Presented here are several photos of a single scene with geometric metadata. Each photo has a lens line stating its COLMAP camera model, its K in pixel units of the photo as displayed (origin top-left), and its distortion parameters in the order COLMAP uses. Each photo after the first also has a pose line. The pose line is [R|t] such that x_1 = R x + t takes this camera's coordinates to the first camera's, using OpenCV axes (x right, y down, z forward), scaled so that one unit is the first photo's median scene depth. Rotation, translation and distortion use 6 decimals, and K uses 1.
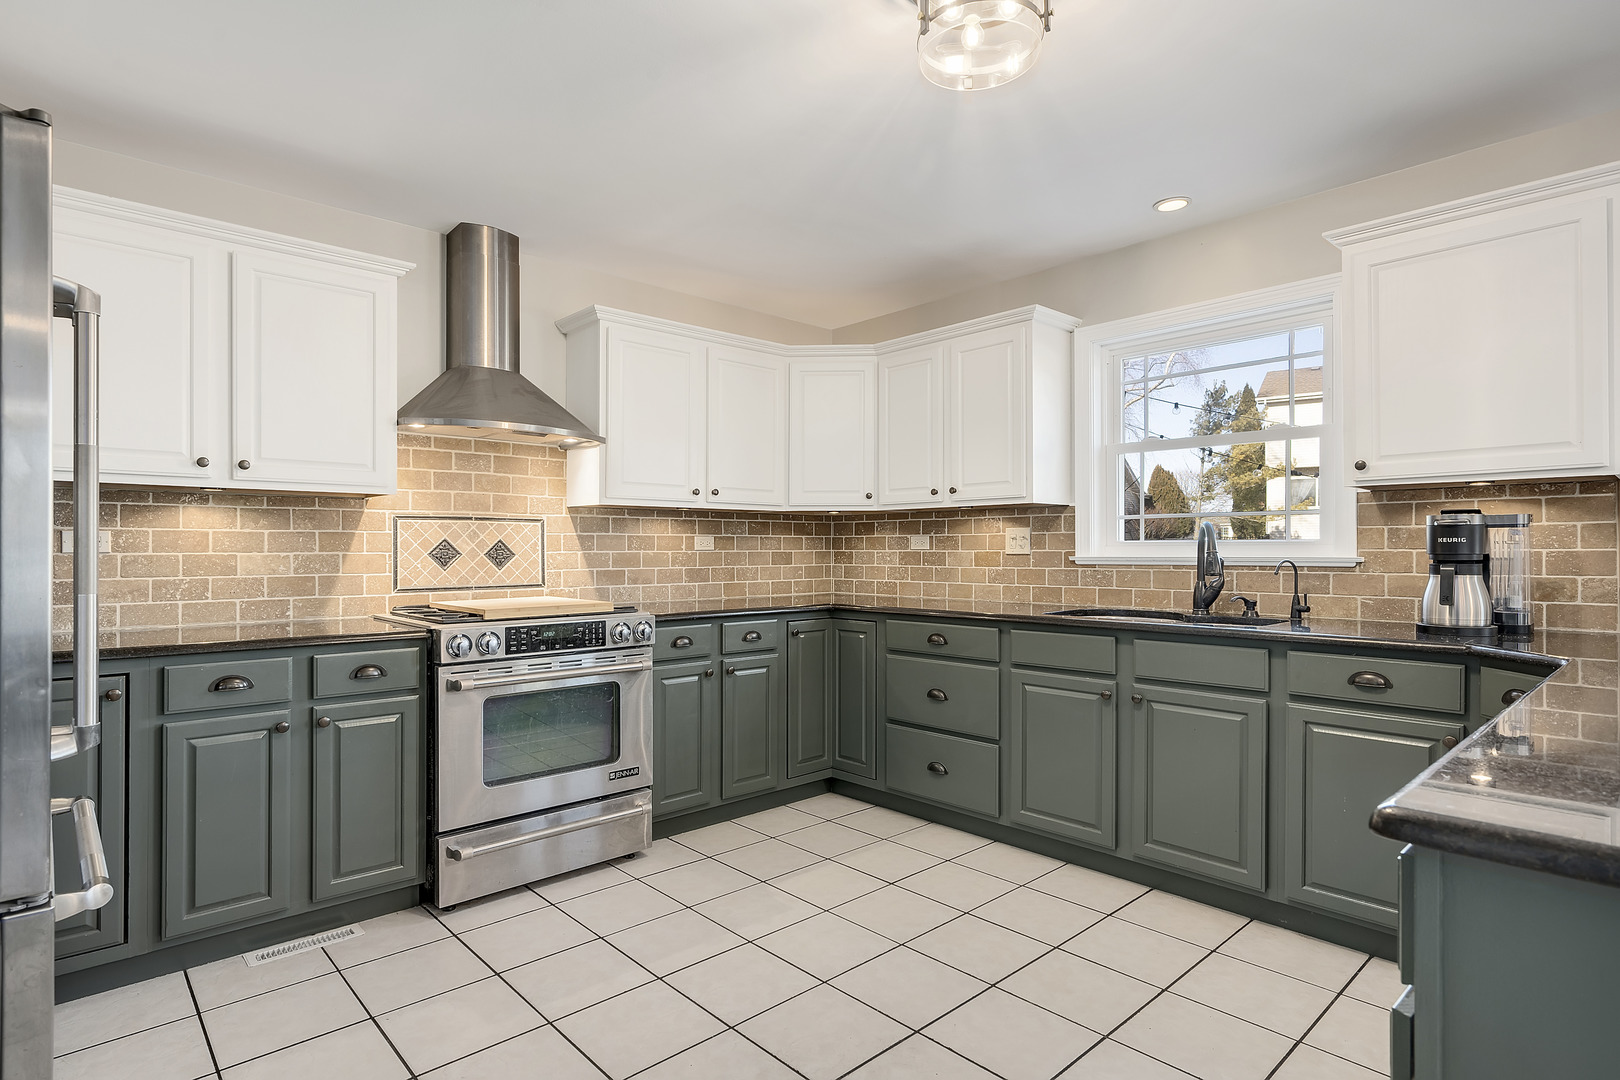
lens RADIAL K [[846.6, 0, 814.0], [0, 846.6, 550.6], [0, 0, 1]] dist [-0.001701, 0.000666]
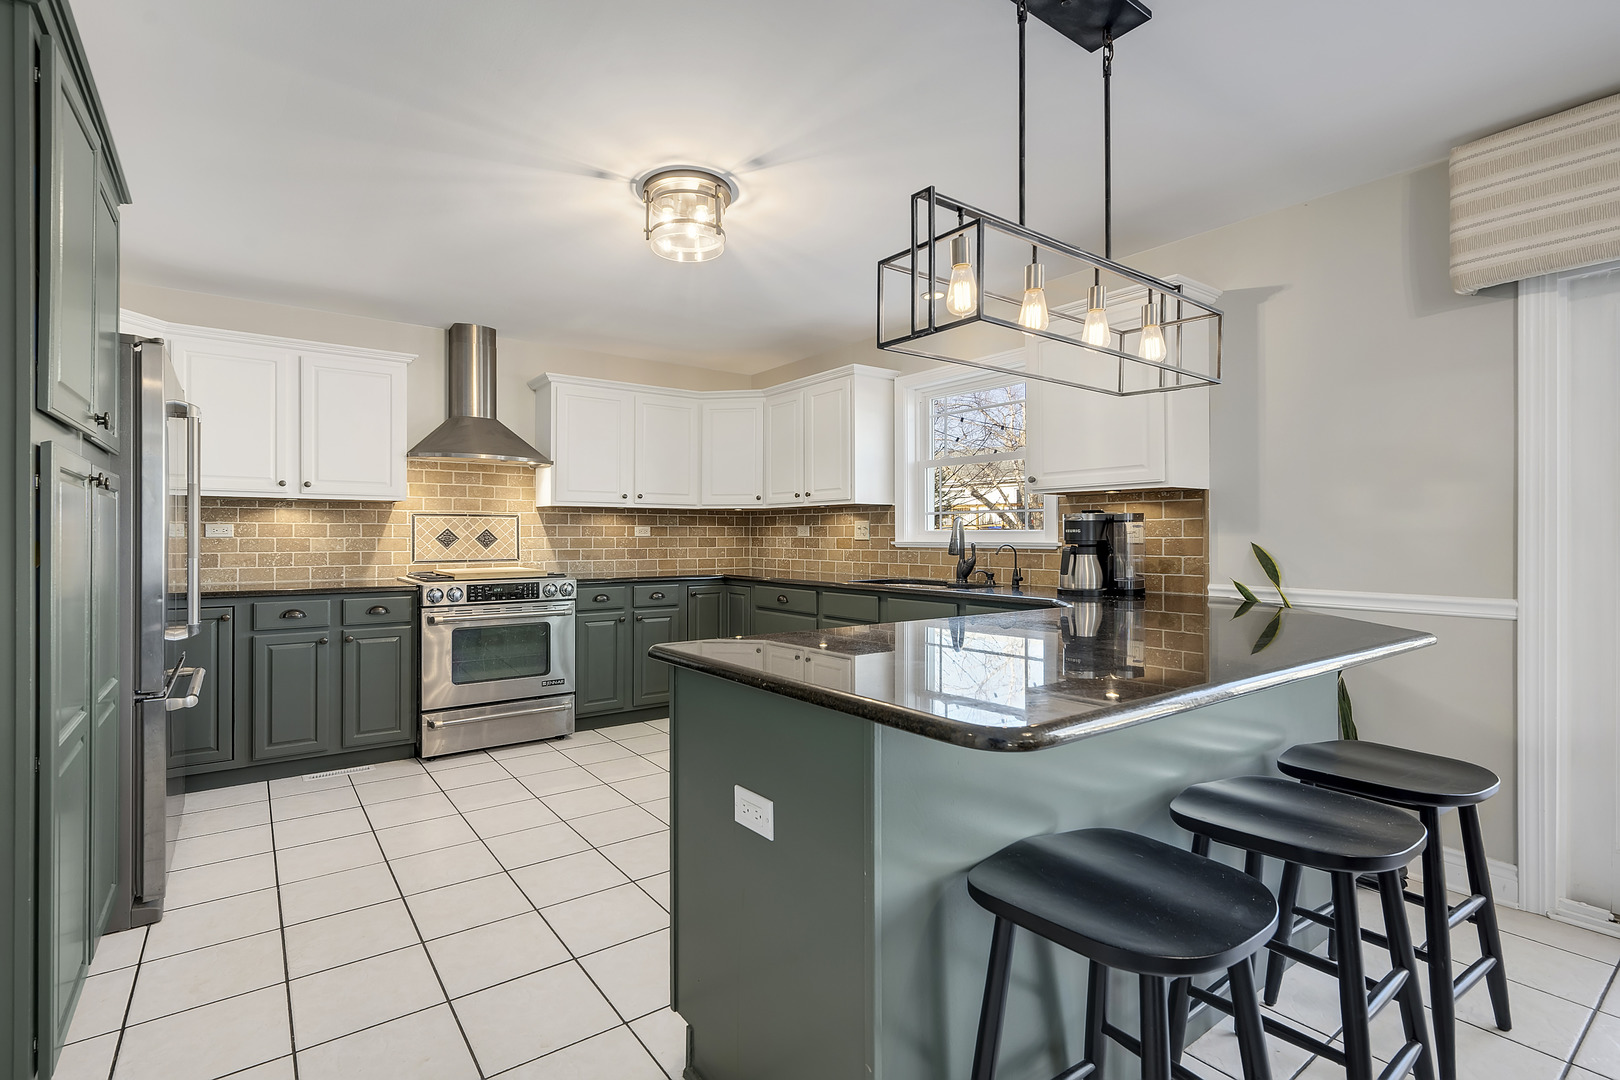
lens RADIAL K [[751.1, 0, 812.6], [0, 751.1, 541.8], [0, 0, 1]] dist [-0.000206, -0.001473]
pose [[0.996087, 0.003386, -0.088317, 0.326220], [-0.002806, 0.999974, 0.006698, -0.000845], [0.088338, -0.006424, 0.996070, -0.275563]]
